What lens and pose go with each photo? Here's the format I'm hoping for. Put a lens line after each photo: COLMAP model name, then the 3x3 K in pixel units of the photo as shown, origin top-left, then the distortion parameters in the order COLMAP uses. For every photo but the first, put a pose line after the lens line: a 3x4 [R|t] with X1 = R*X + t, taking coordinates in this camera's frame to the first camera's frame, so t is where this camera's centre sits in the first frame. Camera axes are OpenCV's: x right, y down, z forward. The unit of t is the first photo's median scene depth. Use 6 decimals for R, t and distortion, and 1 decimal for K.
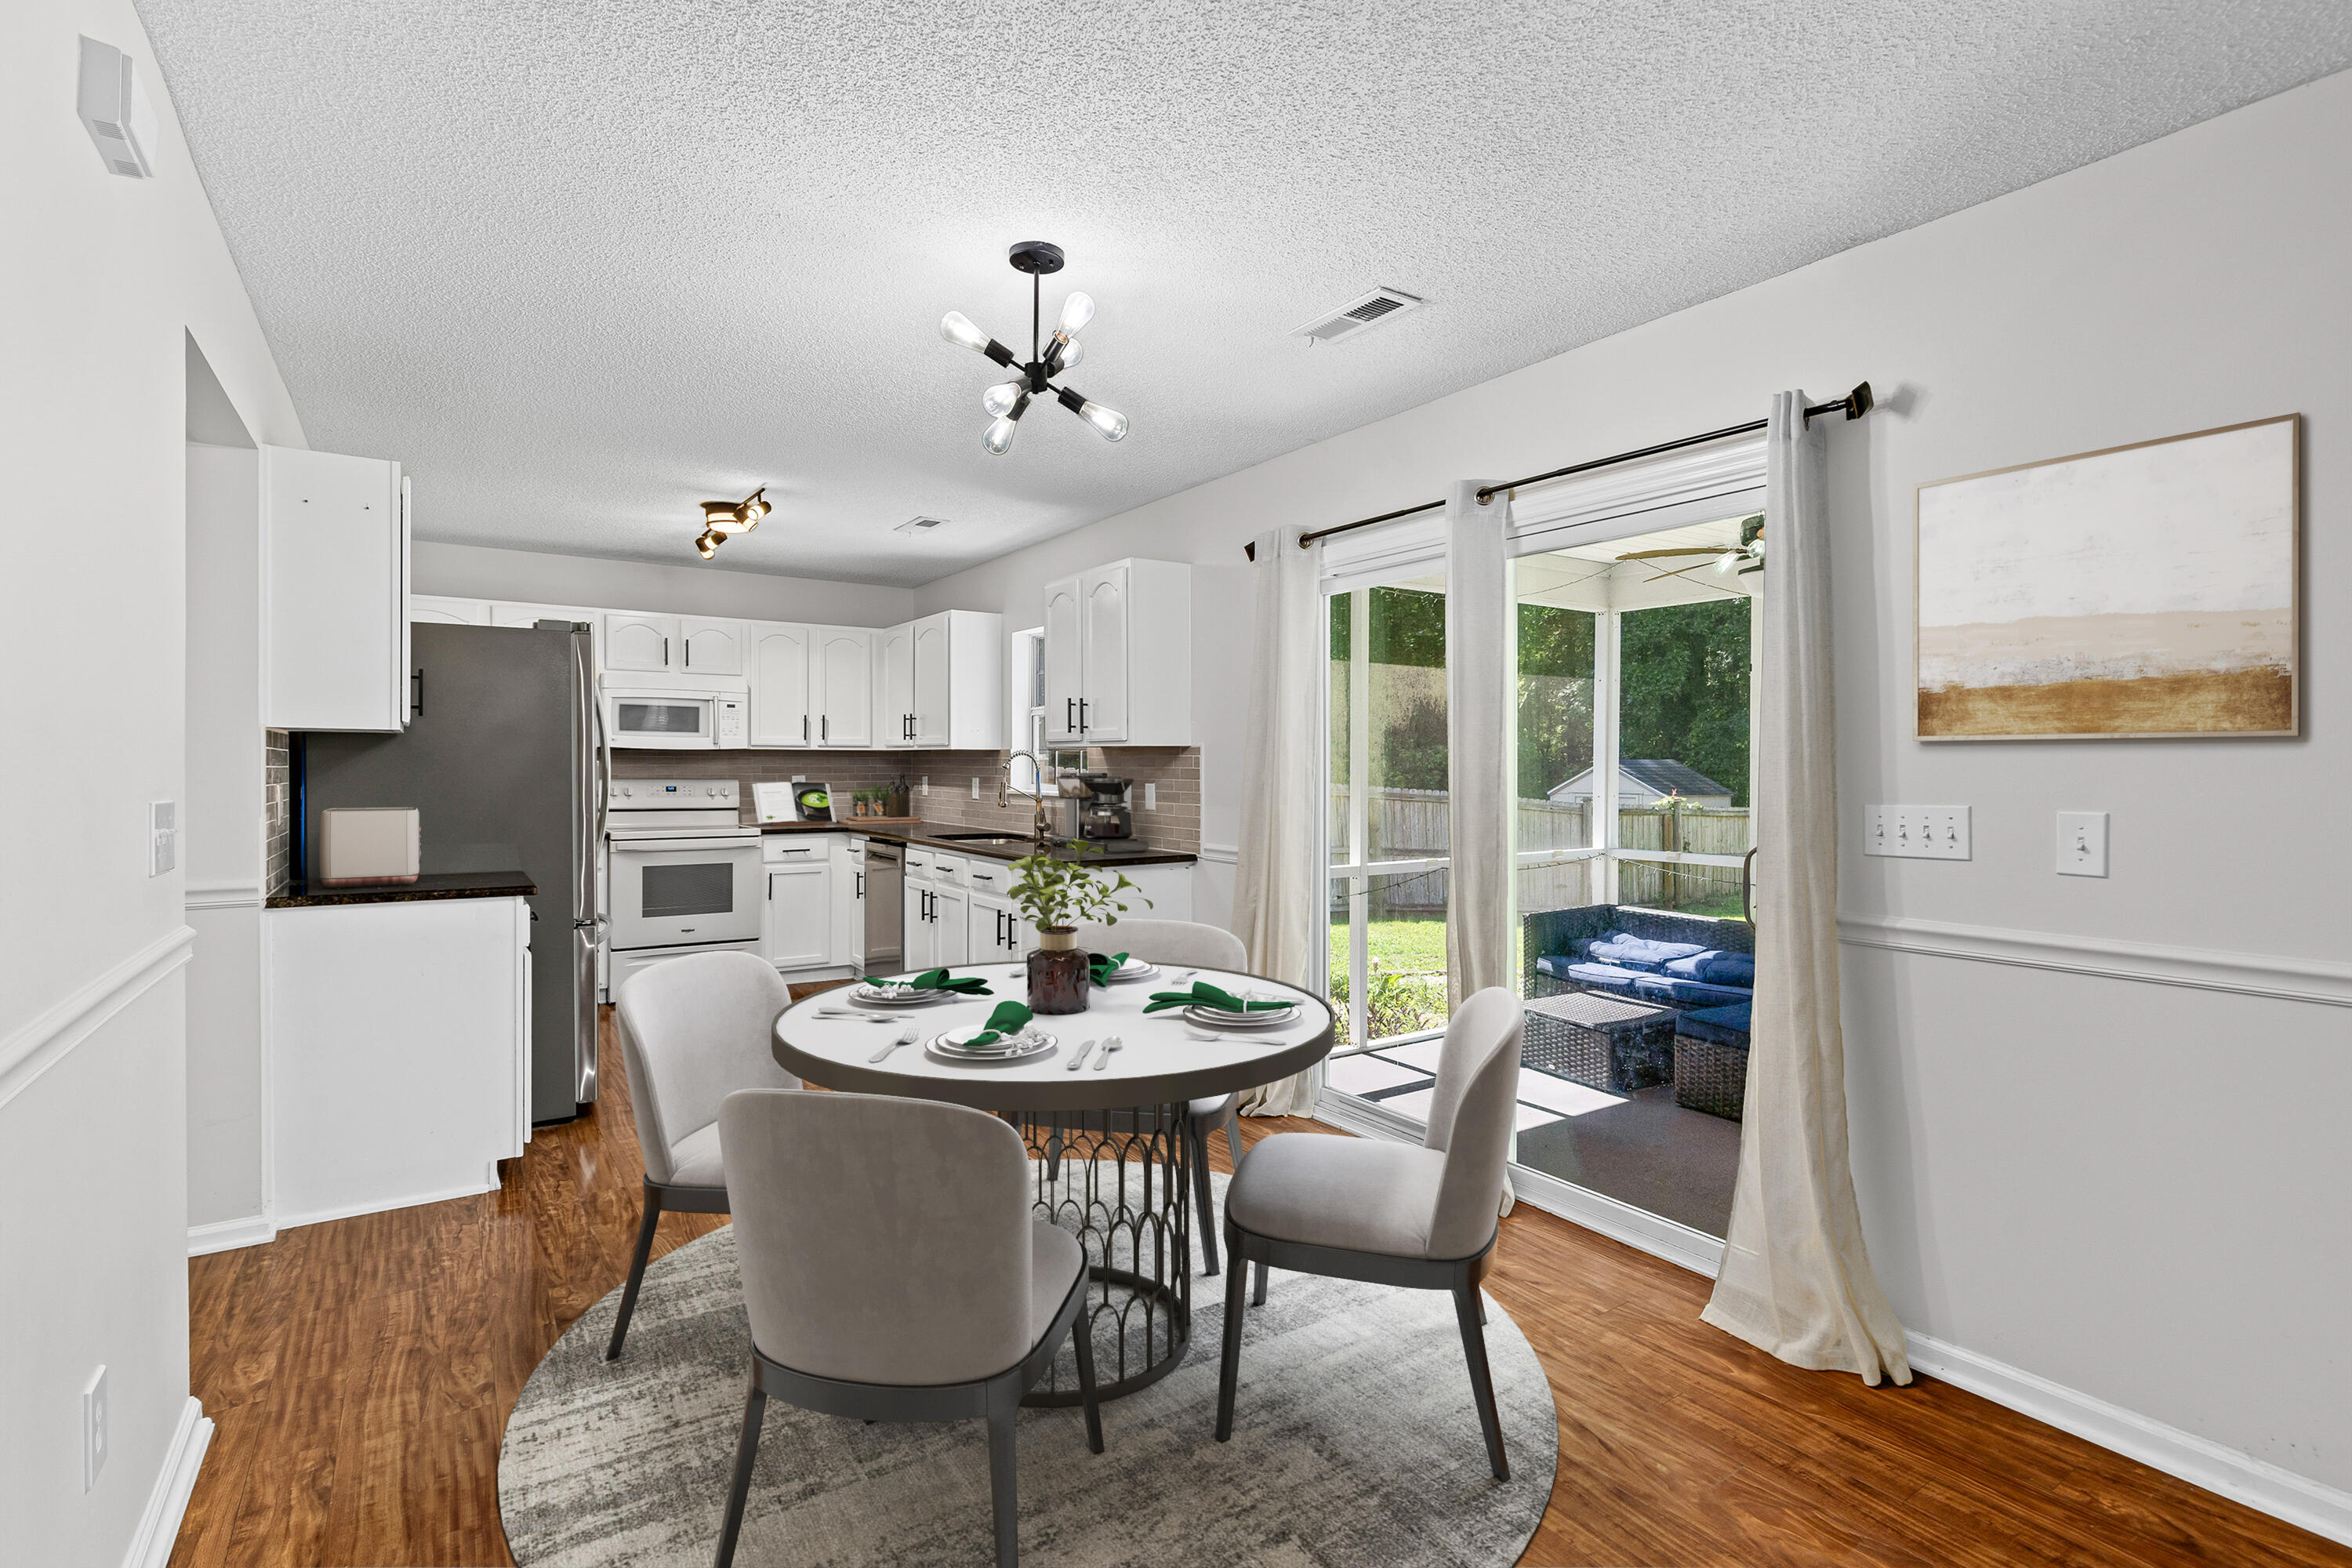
lens RADIAL K [[1119.7, 0, 1190.0], [0, 1119.7, 769.2], [0, 0, 1]] dist [-0.001219, -0.000371]
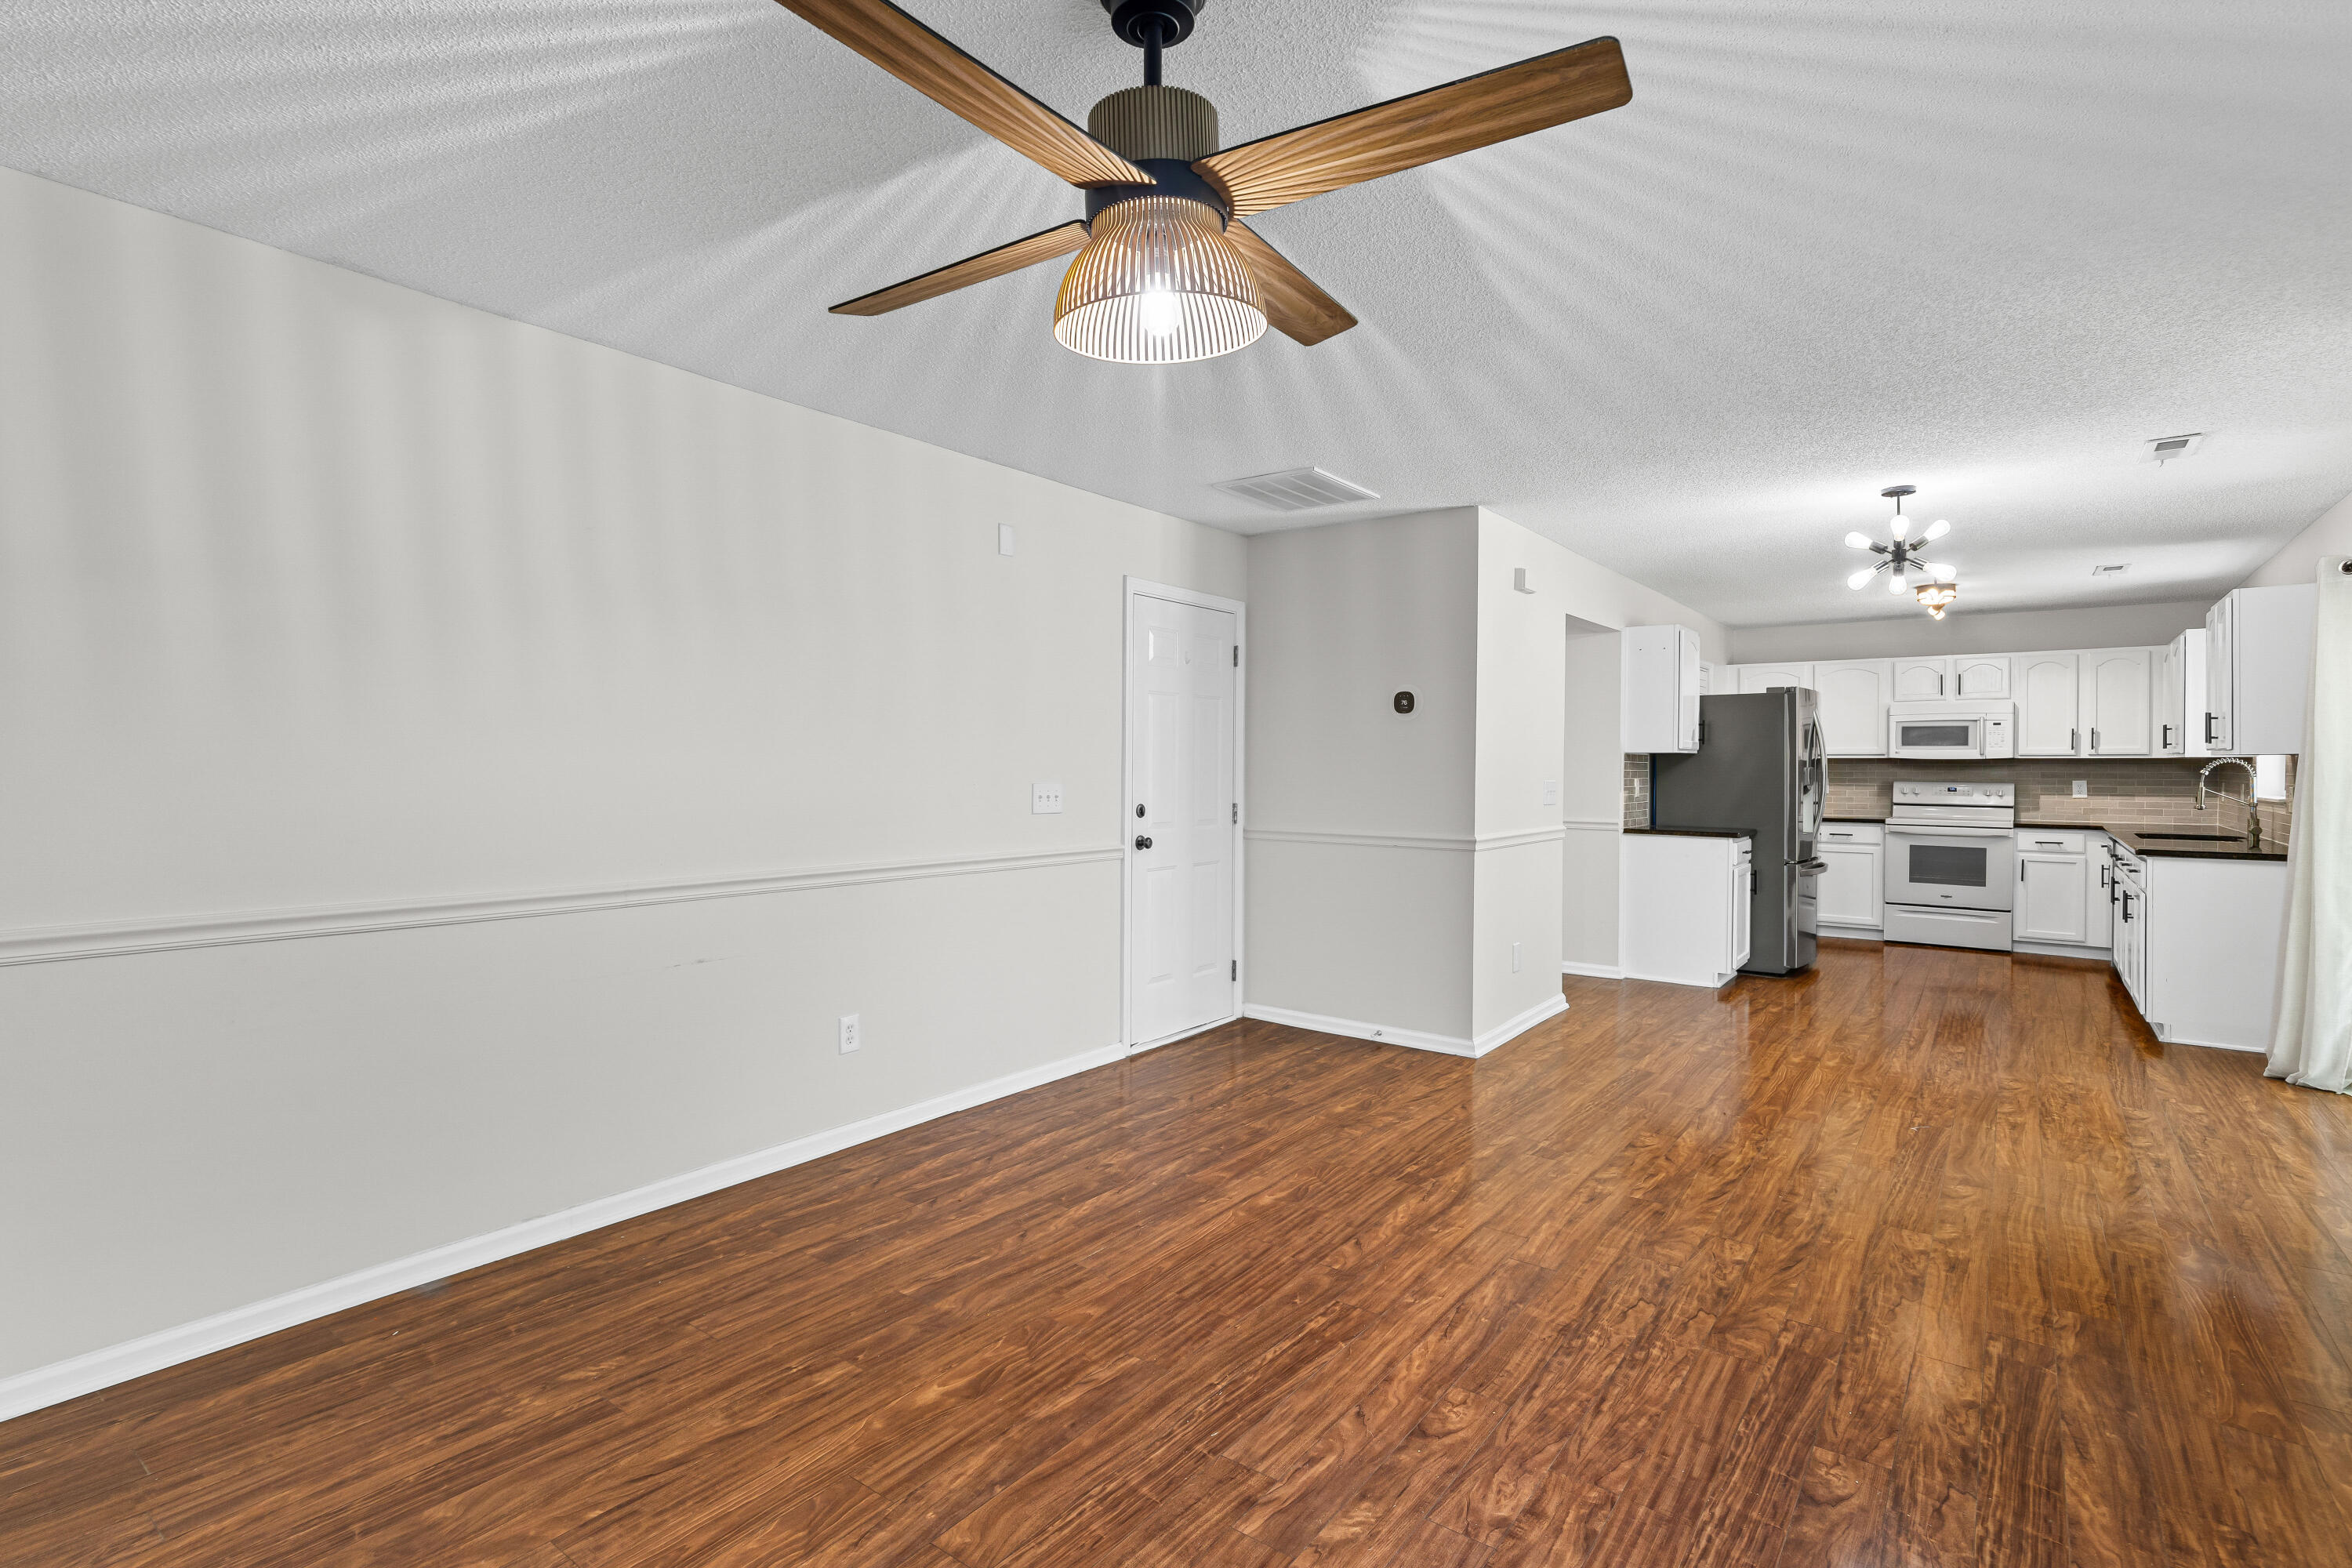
lens RADIAL K [[1119.7, 0, 1190.0], [0, 1119.7, 769.2], [0, 0, 1]] dist [-0.001219, -0.000371]
pose [[0.338442, 0.003026, -0.940982, 0.575049], [-0.007312, 0.999973, 0.000585, -0.000301], [0.940959, 0.006683, 0.338455, -0.336718]]
